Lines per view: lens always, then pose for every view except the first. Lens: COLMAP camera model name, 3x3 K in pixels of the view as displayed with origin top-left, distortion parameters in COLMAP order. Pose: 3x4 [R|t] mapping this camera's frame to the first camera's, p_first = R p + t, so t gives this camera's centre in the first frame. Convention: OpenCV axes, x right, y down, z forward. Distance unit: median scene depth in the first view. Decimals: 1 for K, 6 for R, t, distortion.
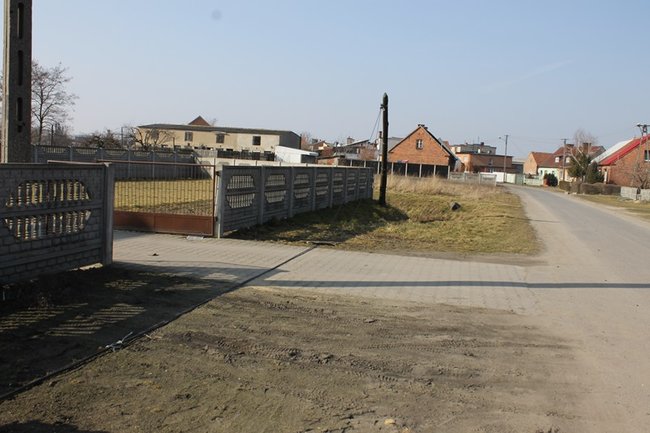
lens RADIAL K [[786.1, 0, 326.0], [0, 786.1, 216.7], [0, 0, 1]] dist [-0.005187, 0.000000]
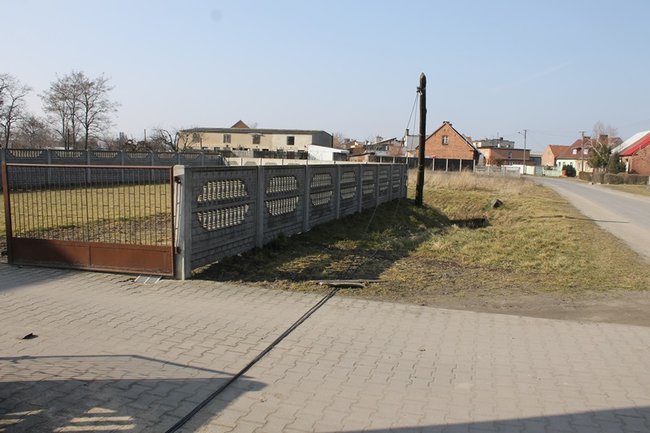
lens RADIAL K [[661.9, 0, 322.3], [0, 661.9, 216.0], [0, 0, 1]] dist [-0.062348, 0.000000]
pose [[0.998142, -0.022278, -0.056720, 0.002656], [0.023126, 0.999630, 0.014338, -0.008362], [0.056379, -0.015623, 0.998287, 0.129582]]
